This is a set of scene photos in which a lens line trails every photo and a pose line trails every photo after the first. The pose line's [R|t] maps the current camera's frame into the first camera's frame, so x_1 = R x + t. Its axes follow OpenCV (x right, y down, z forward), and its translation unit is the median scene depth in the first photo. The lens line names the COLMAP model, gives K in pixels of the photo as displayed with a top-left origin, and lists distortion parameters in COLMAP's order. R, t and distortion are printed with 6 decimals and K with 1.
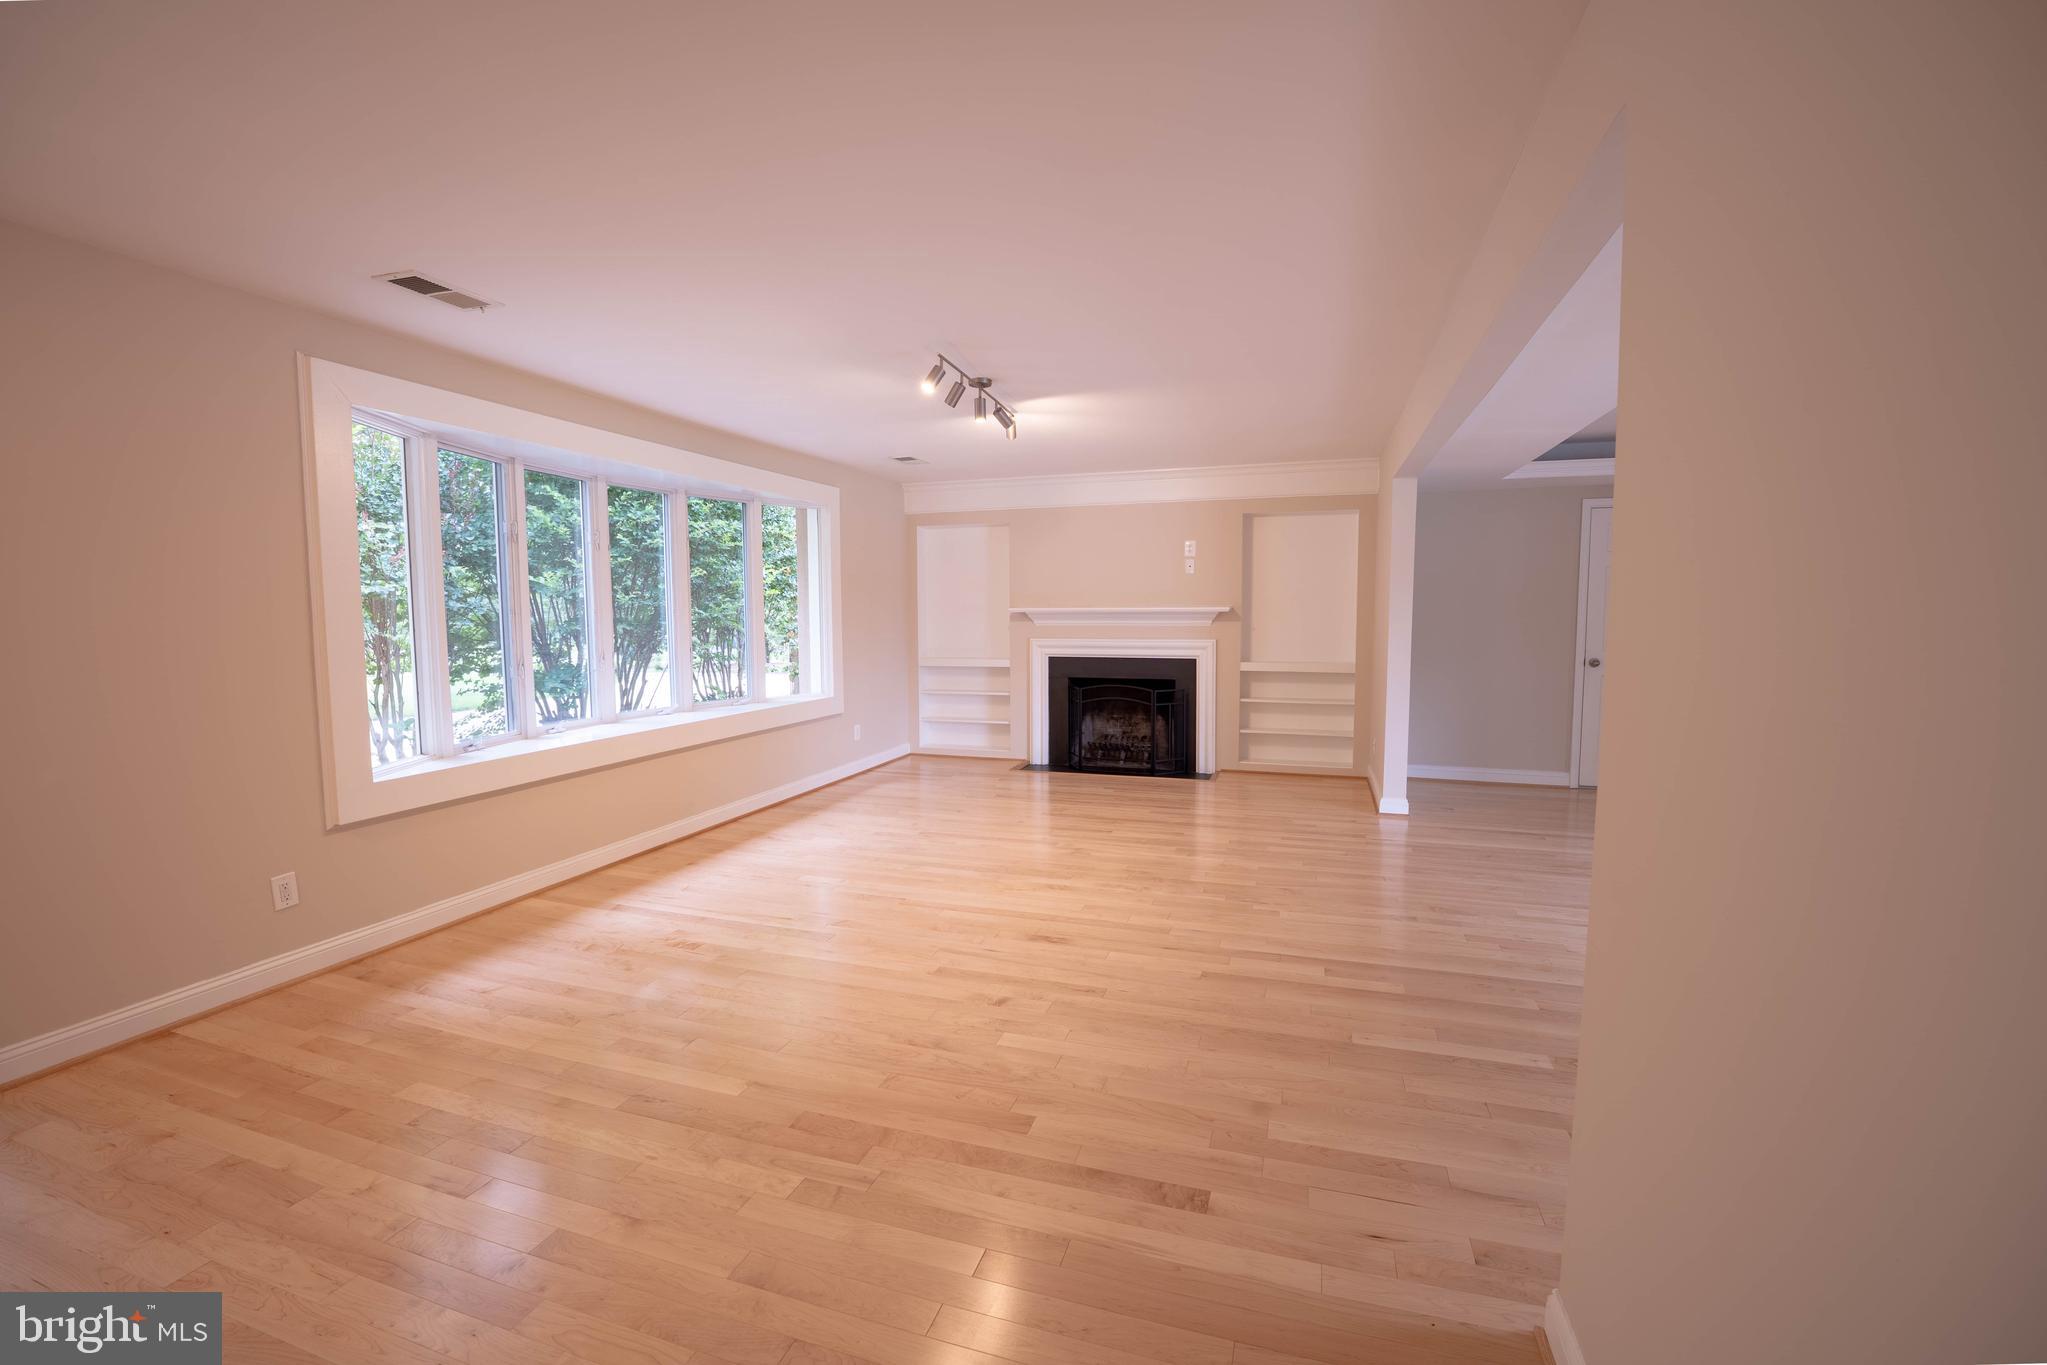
lens RADIAL K [[859.1, 0, 1023.5], [0, 859.1, 682.5], [0, 0, 1]] dist [-0.030264, 0.000073]
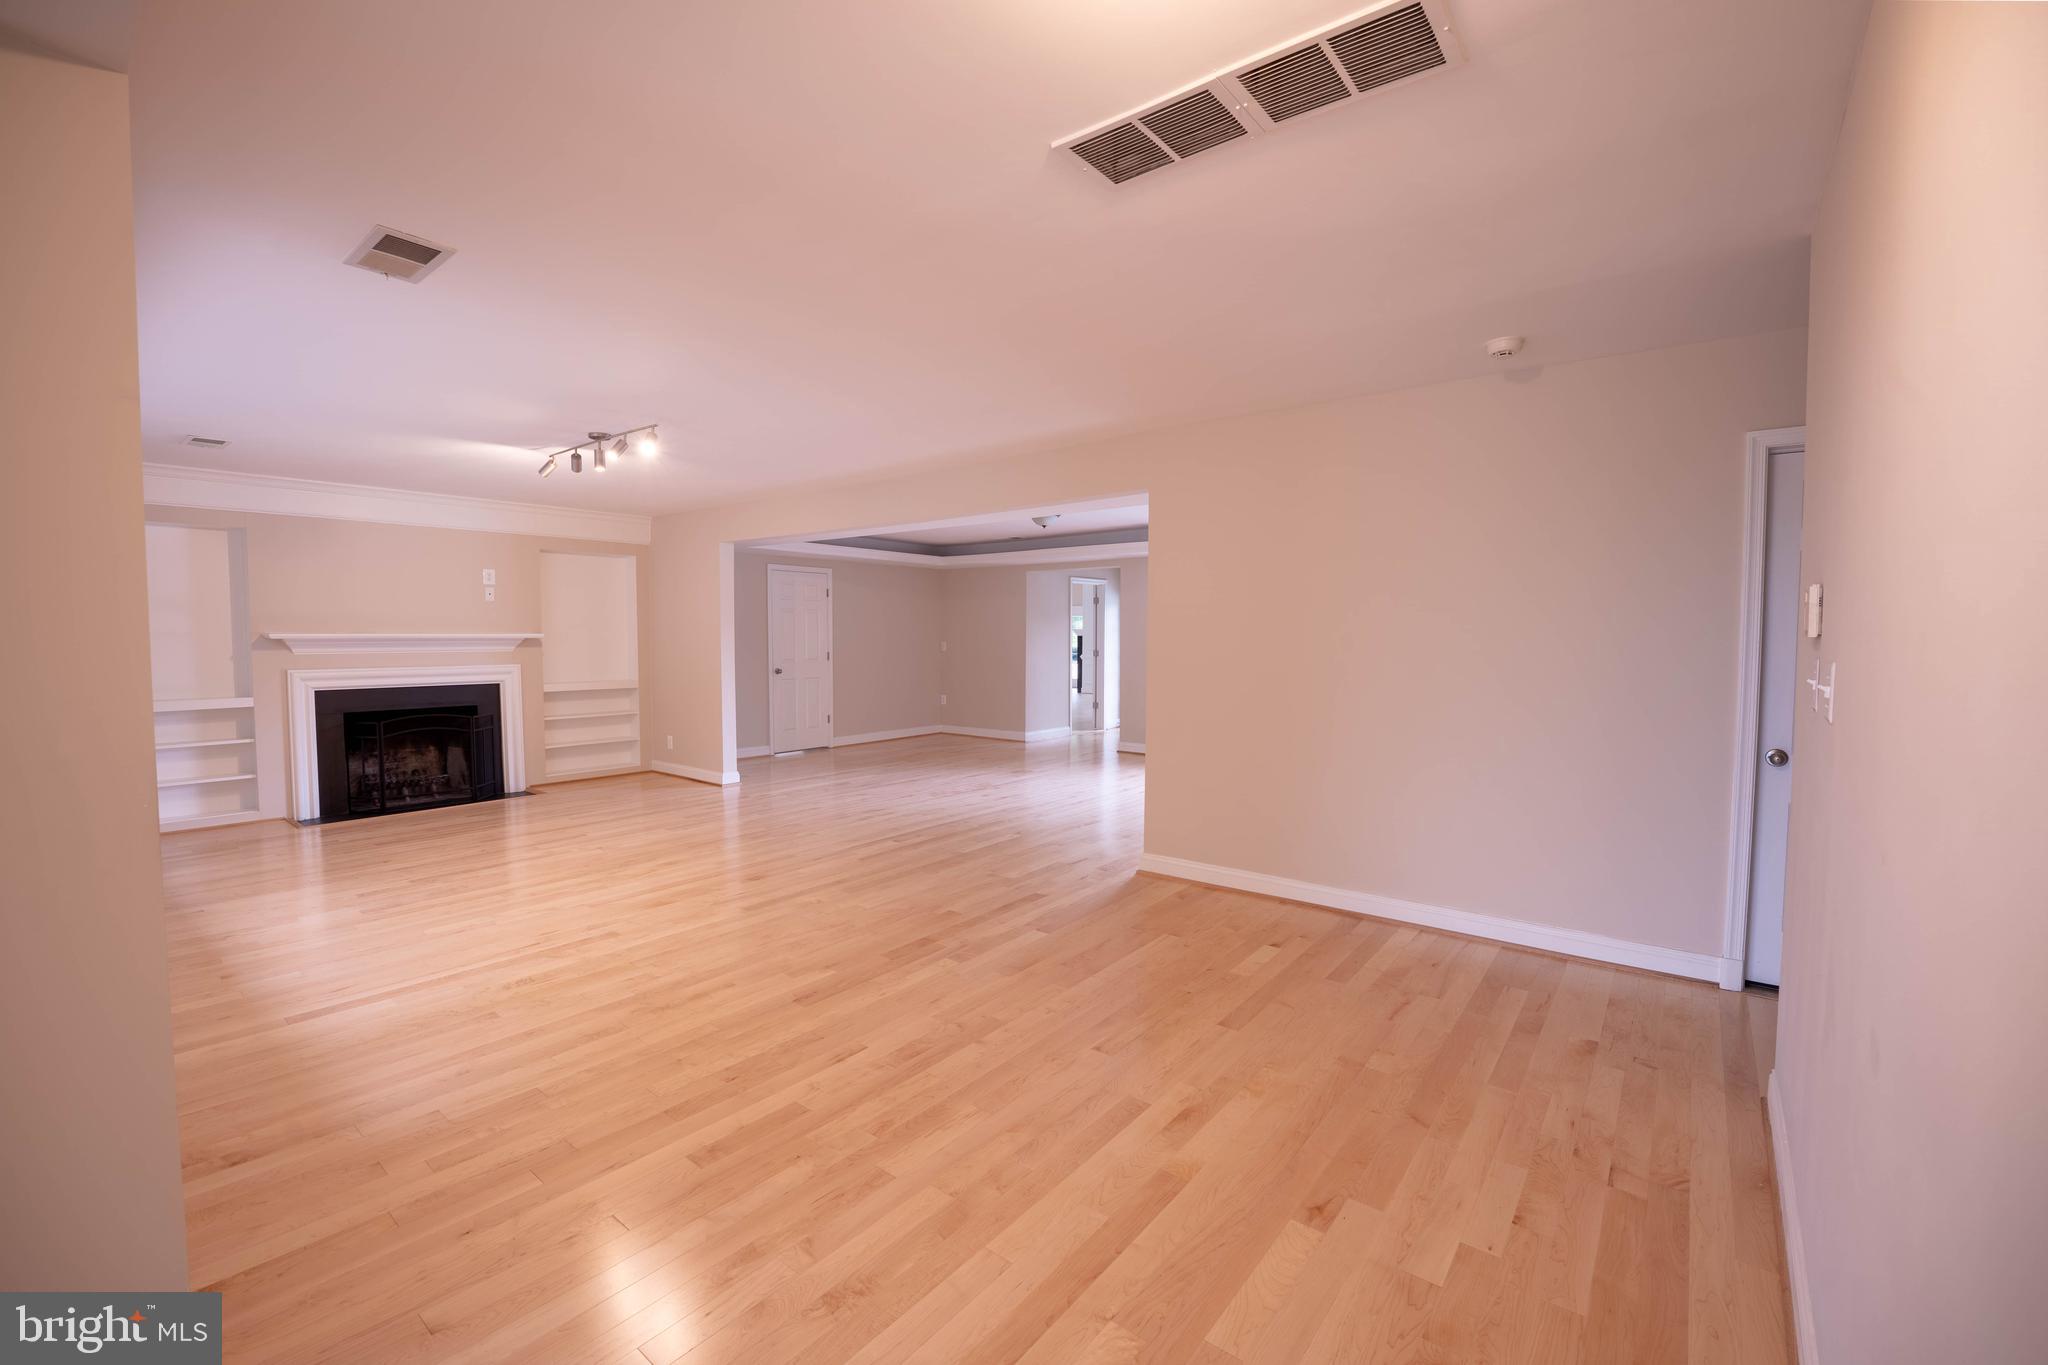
lens RADIAL K [[840.7, 0, 1024.0], [0, 840.7, 682.5], [0, 0, 1]] dist [-0.046689, -0.000076]
pose [[0.336146, -0.047368, 0.940618, -0.528593], [0.075680, 0.996863, 0.023154, -0.003785], [-0.938764, 0.063403, 0.338677, 0.066300]]
